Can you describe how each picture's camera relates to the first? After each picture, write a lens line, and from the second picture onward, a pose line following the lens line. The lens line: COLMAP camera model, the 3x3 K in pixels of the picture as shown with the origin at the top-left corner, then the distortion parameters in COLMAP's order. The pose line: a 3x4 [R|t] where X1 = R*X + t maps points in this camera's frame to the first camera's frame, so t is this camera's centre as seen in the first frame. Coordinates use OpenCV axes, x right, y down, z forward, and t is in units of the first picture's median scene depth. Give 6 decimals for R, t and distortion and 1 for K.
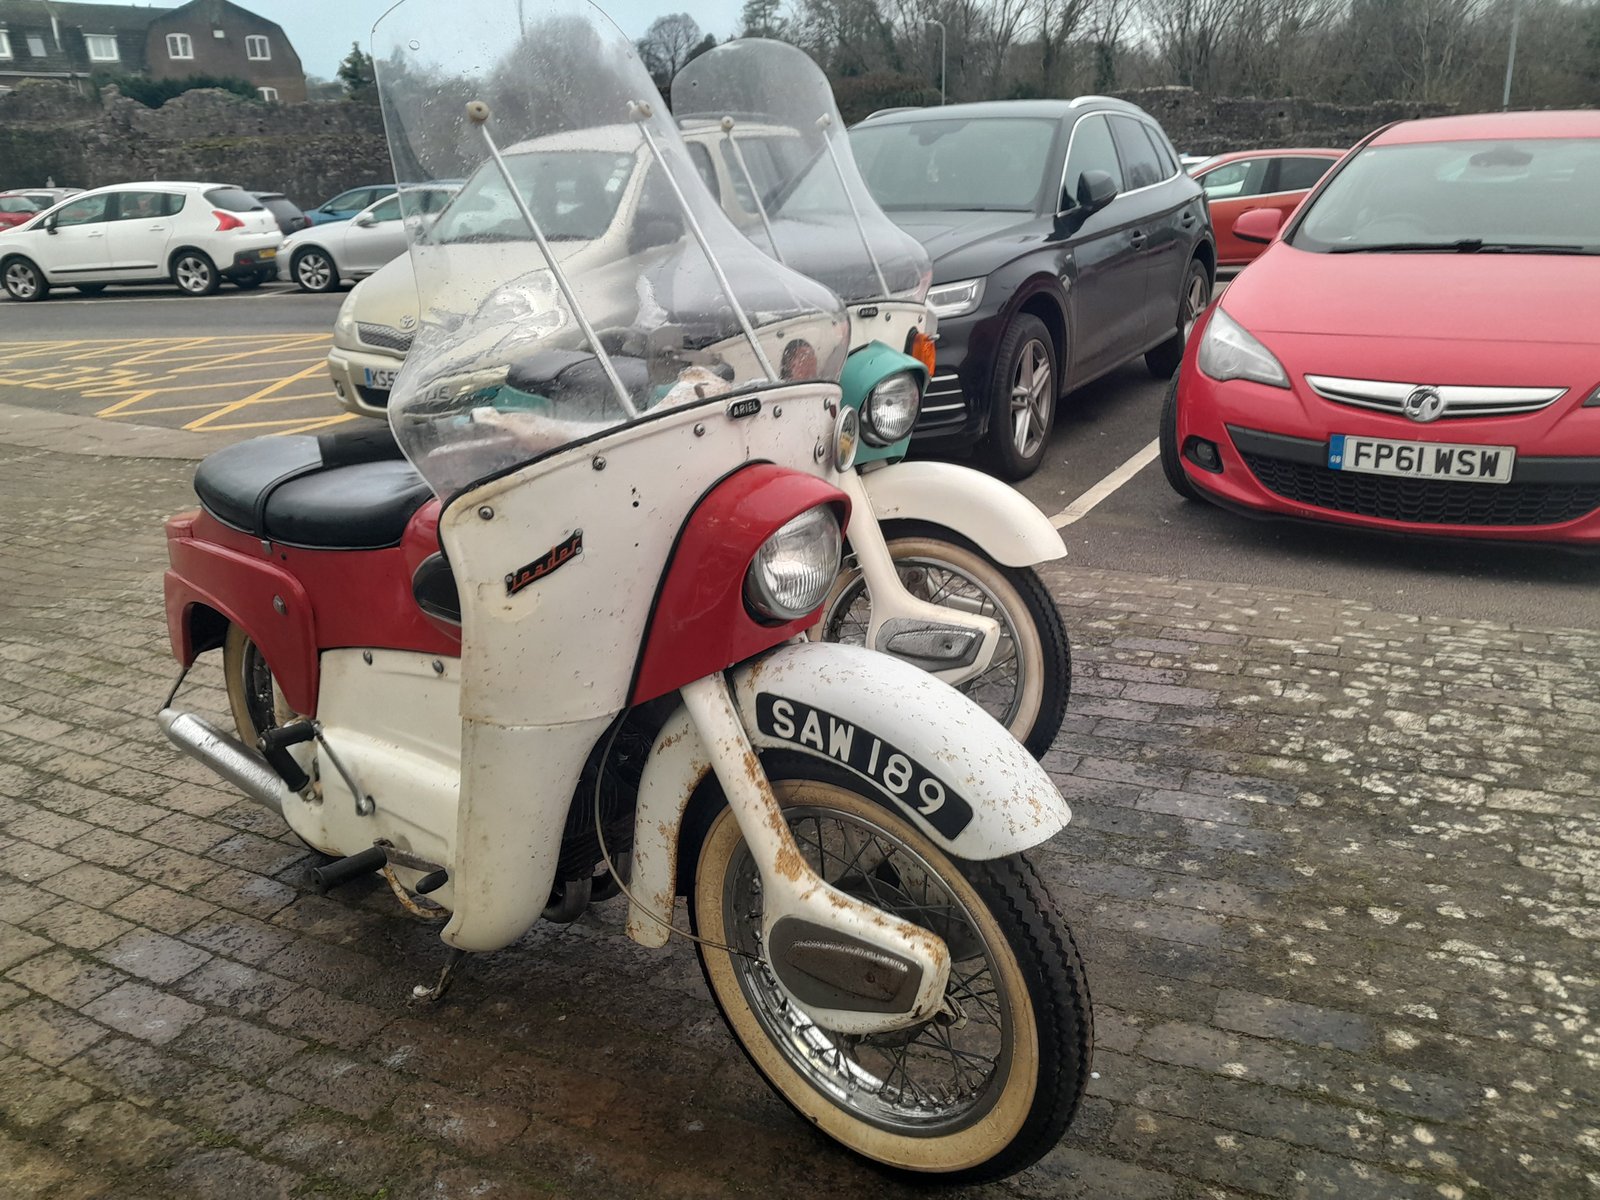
lens RADIAL K [[1253.5, 0, 800.0], [0, 1253.5, 600.0], [0, 0, 1]] dist [0.006866, -0.009705]
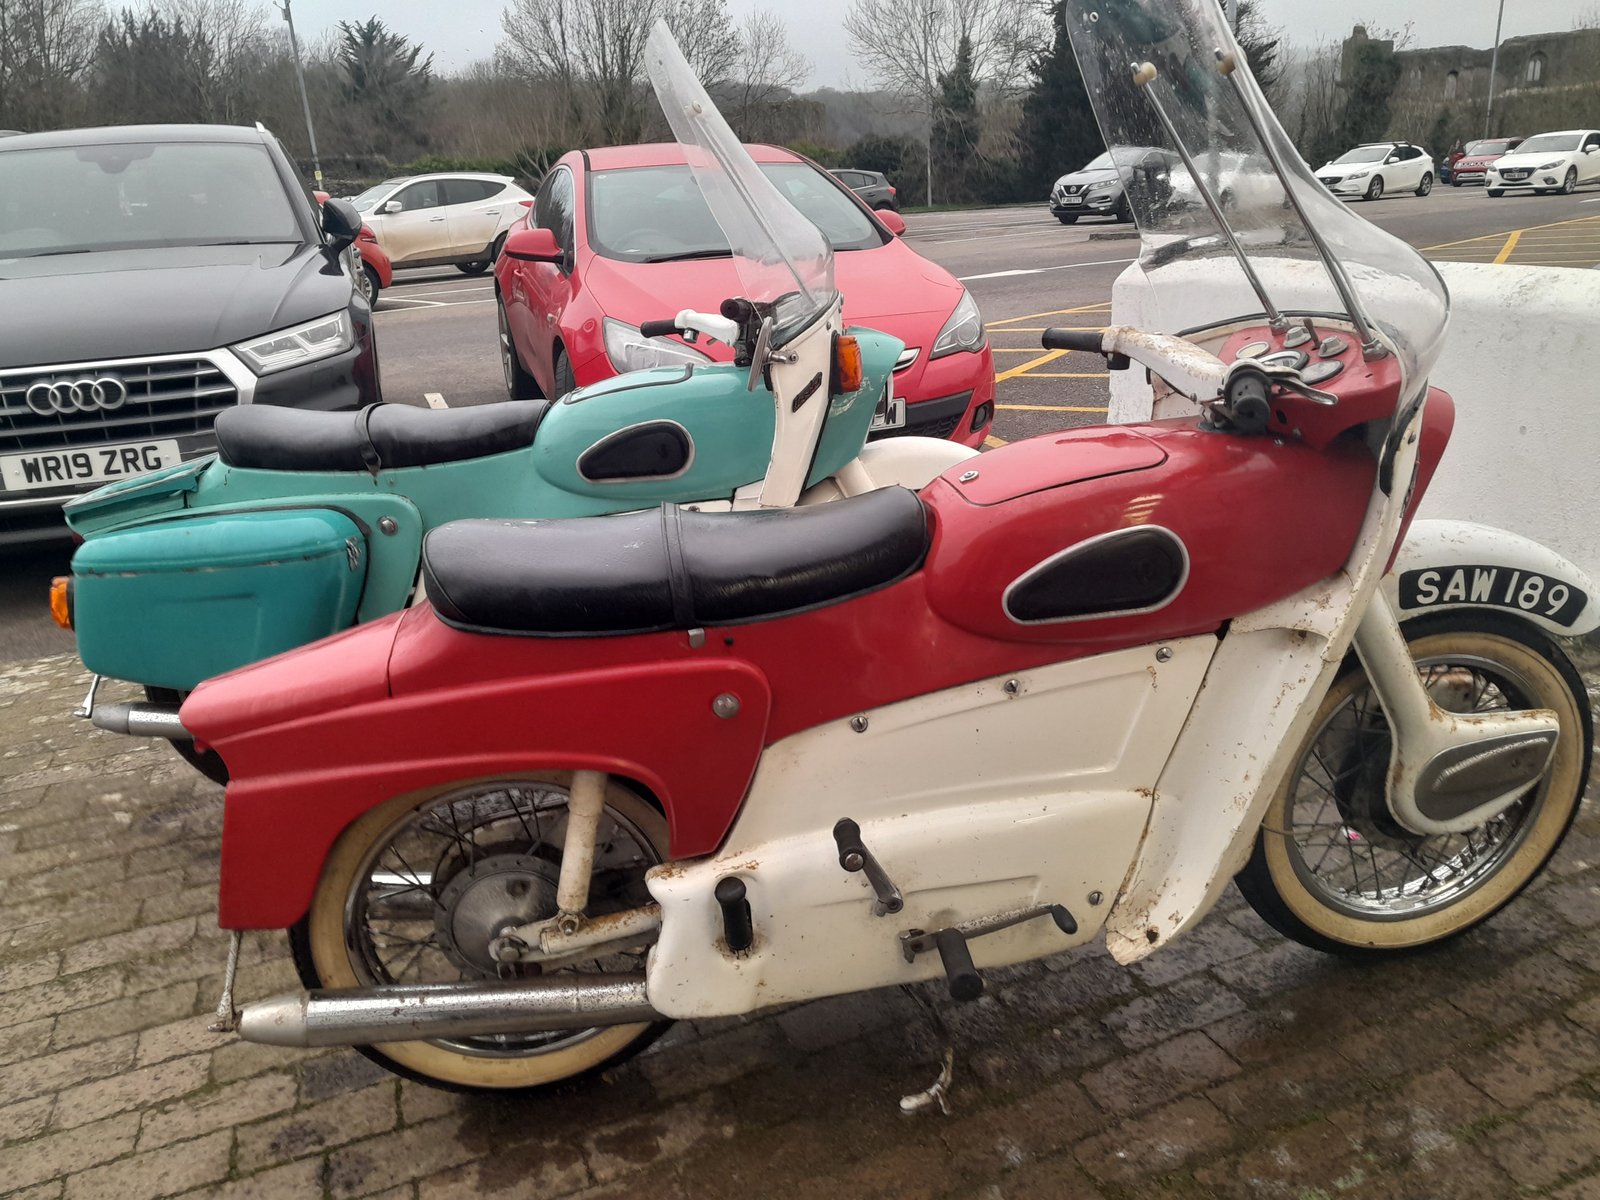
lens RADIAL K [[1253.5, 0, 800.0], [0, 1253.5, 600.0], [0, 0, 1]] dist [0.006866, -0.009705]
pose [[0.660231, -0.243701, 0.710425, -1.279585], [0.267619, 0.960143, 0.080653, -0.151651], [-0.701765, 0.136873, 0.699136, 0.605490]]
